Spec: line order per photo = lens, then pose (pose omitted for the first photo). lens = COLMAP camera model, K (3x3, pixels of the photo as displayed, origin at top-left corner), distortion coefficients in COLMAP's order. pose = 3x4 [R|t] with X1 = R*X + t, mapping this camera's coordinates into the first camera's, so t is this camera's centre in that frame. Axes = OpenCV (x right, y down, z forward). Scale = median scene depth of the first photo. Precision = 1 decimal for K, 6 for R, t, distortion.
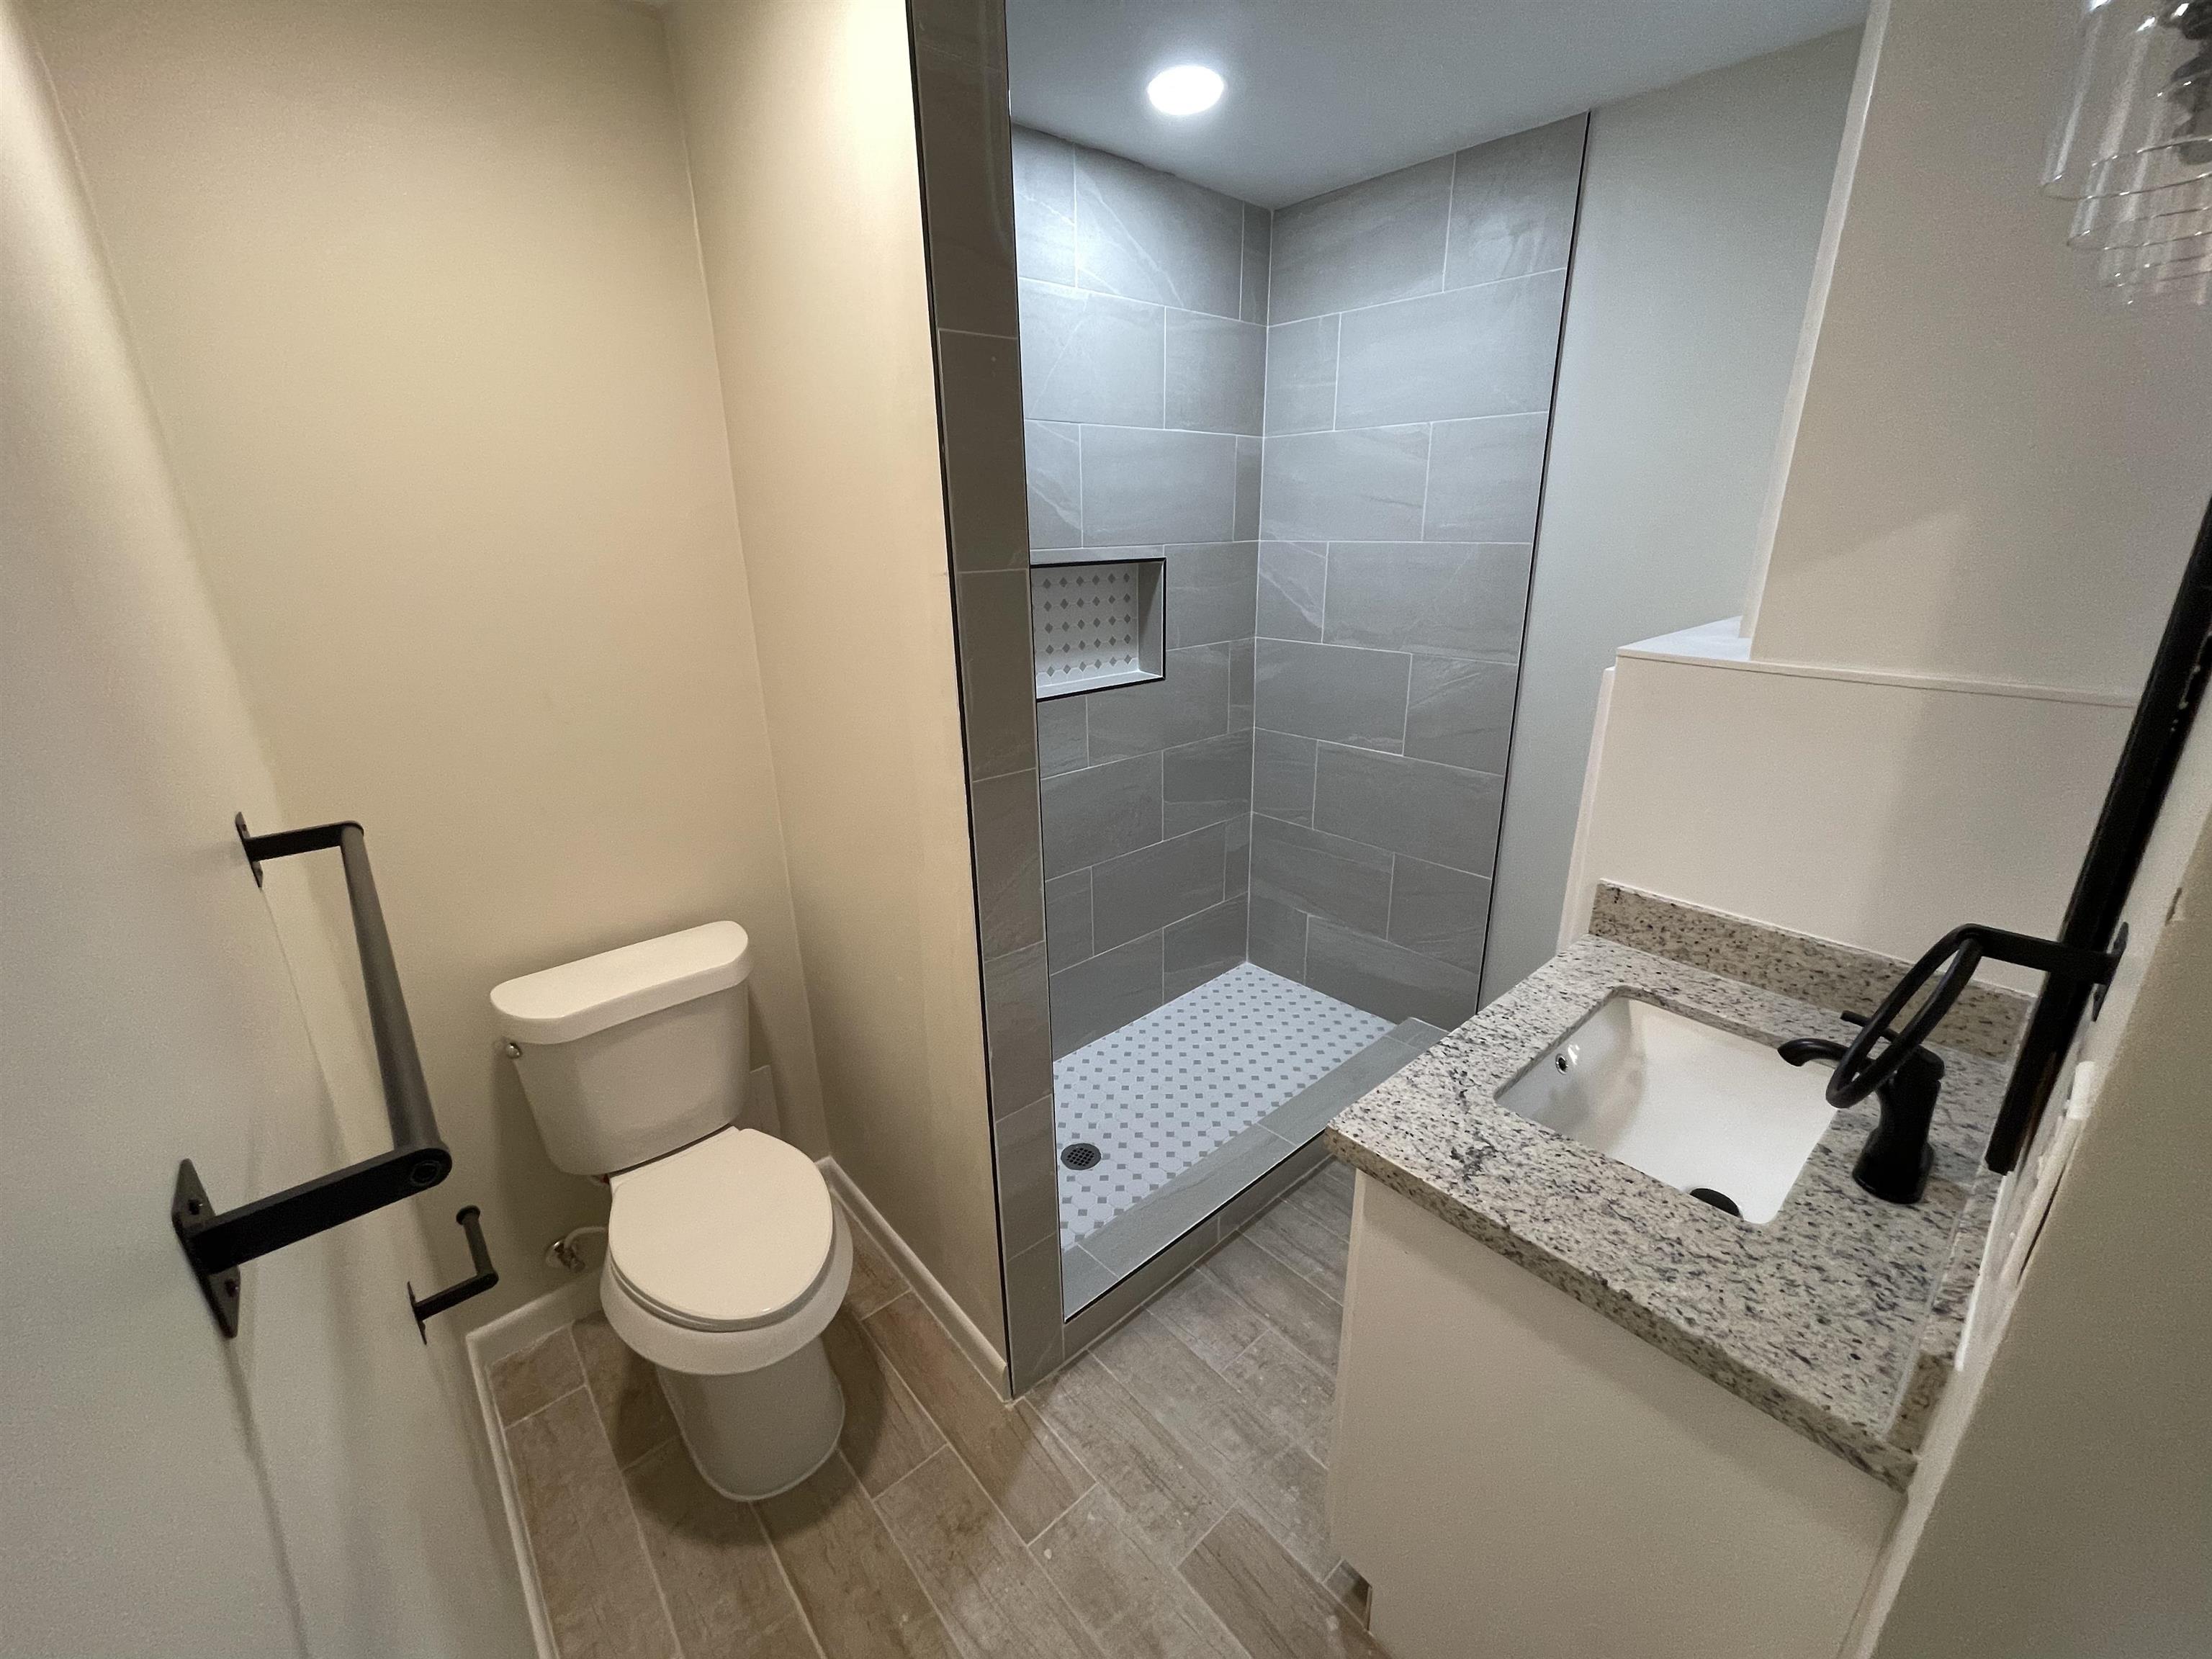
lens RADIAL K [[901.6, 0, 1109.0], [0, 901.6, 832.8], [0, 0, 1]] dist [0.000687, -0.001274]
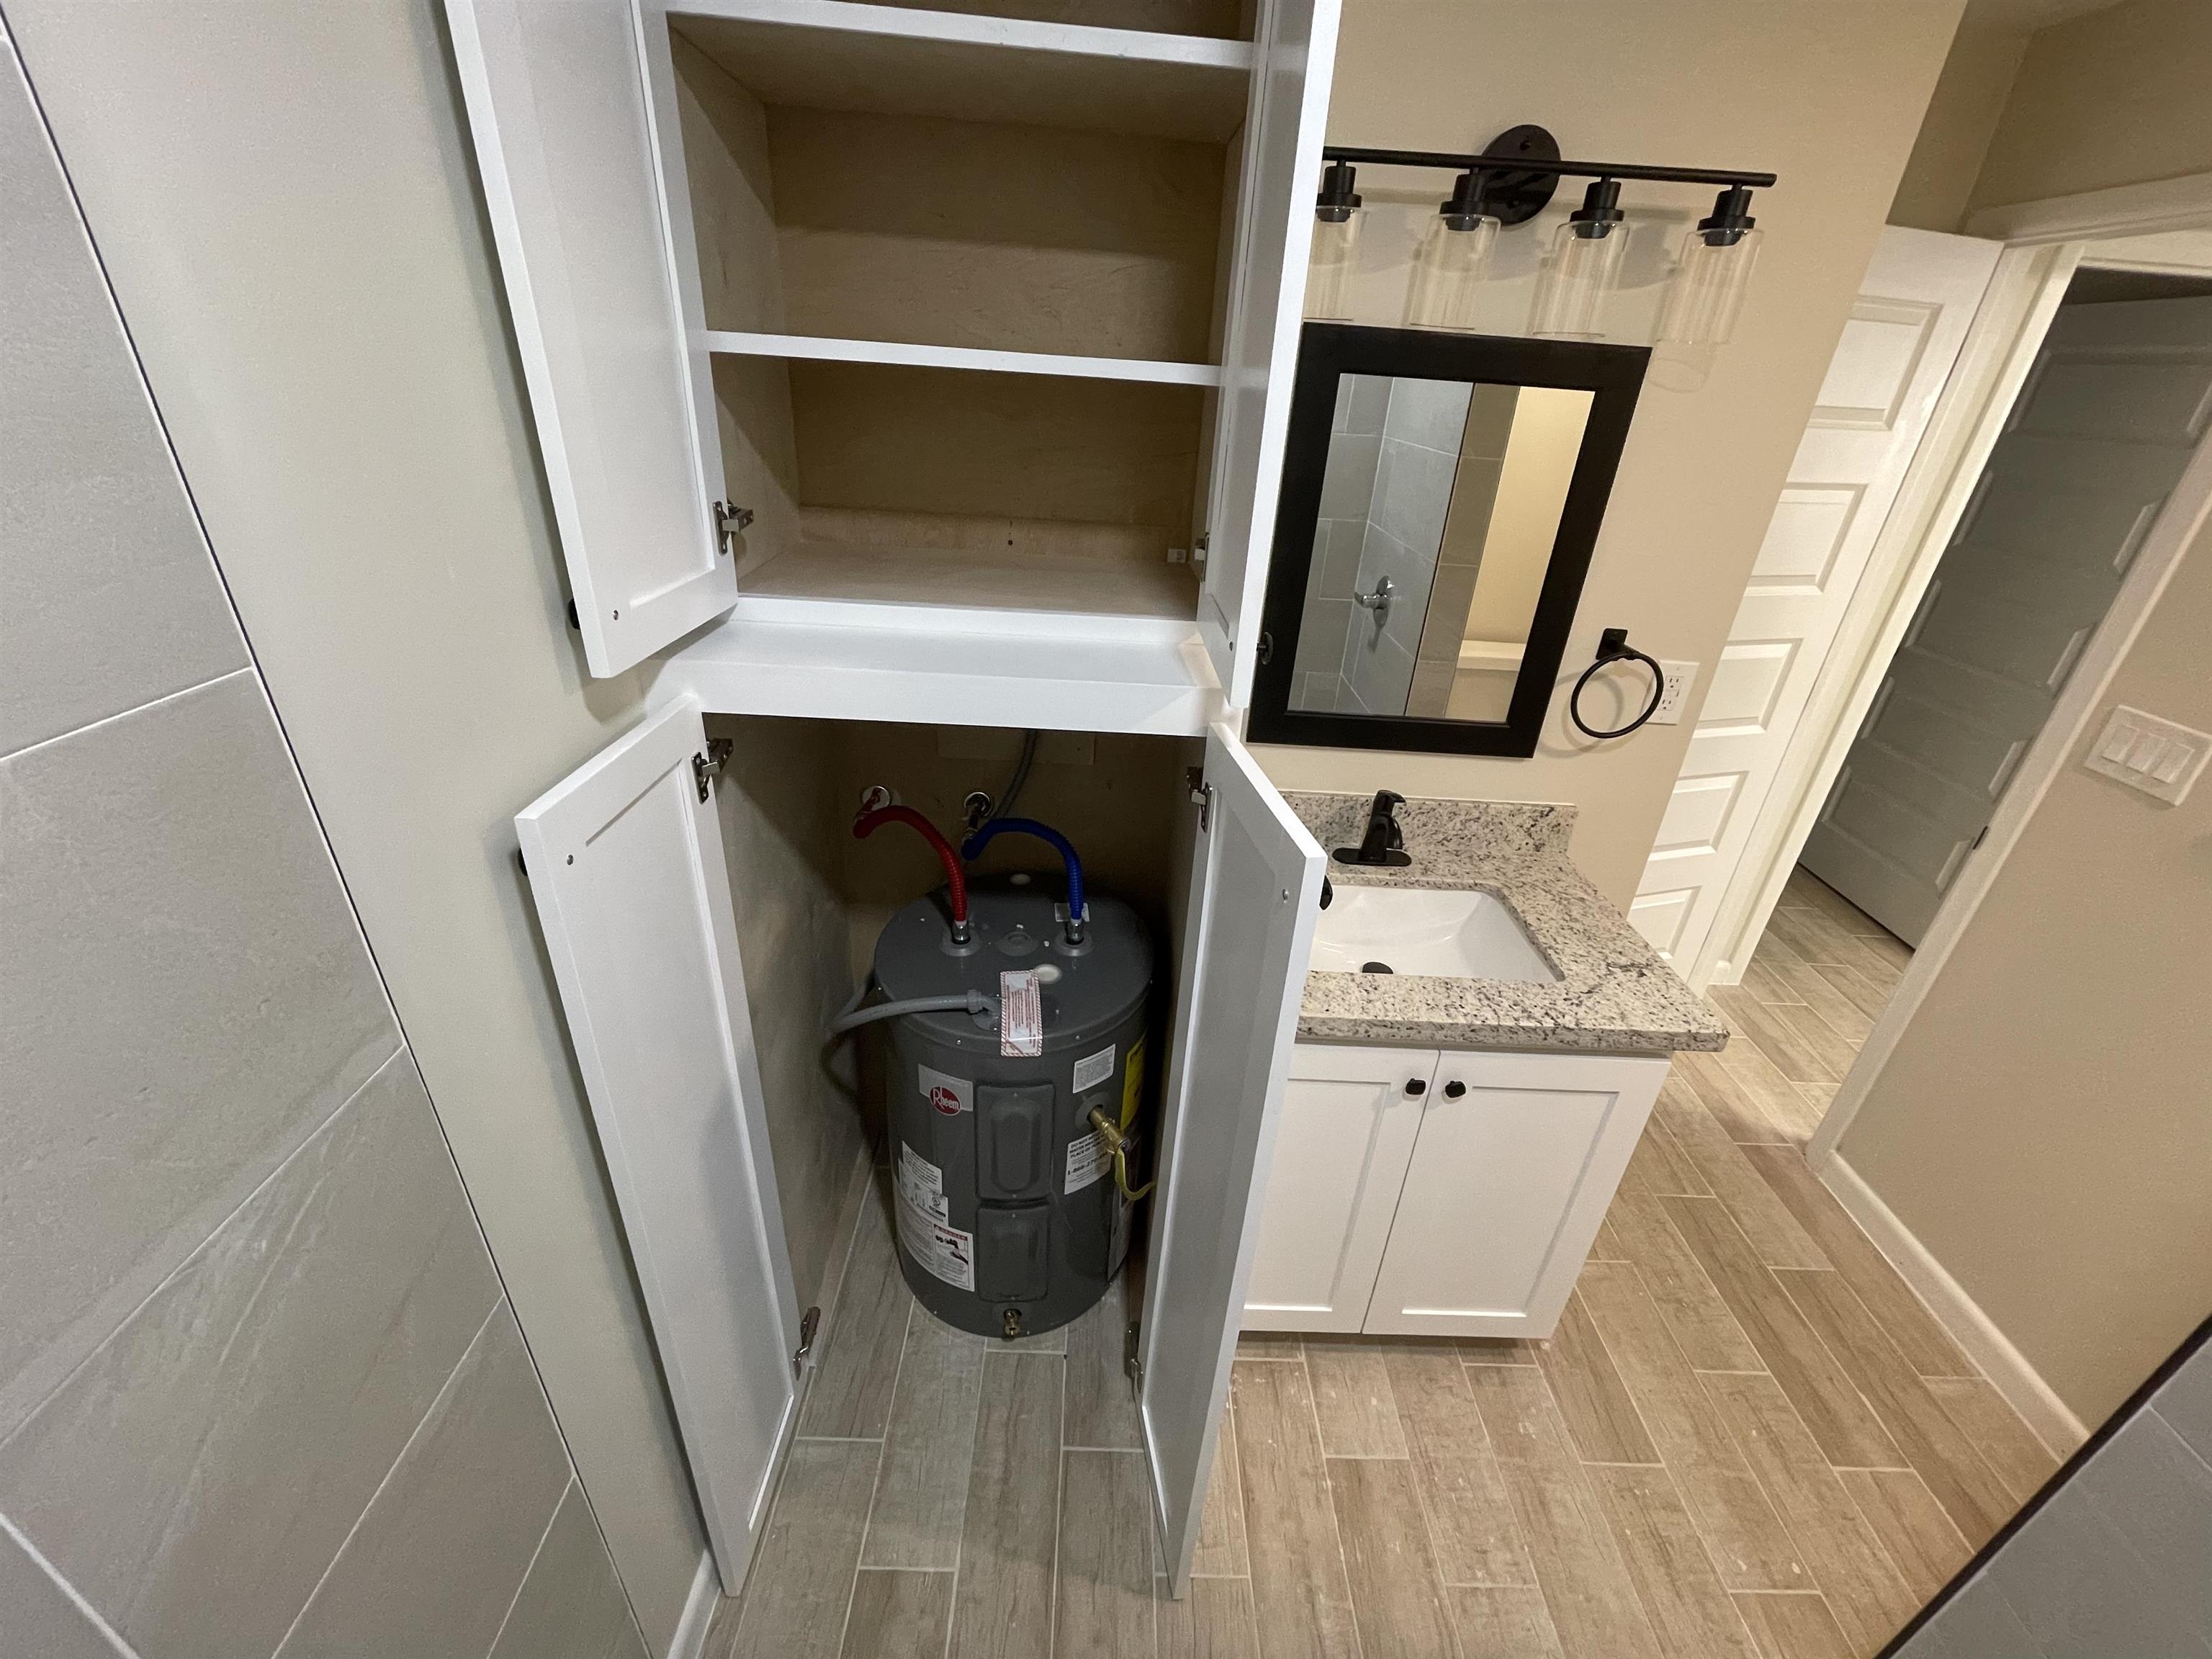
lens RADIAL K [[901.6, 0, 1097.5], [0, 901.6, 820.0], [0, 0, 1]] dist [0.000687, -0.001274]
pose [[-0.752795, -0.319858, 0.575318, 0.124870], [0.180800, 0.739918, 0.647945, -0.370380], [-0.632938, 0.591787, -0.499177, 0.888356]]
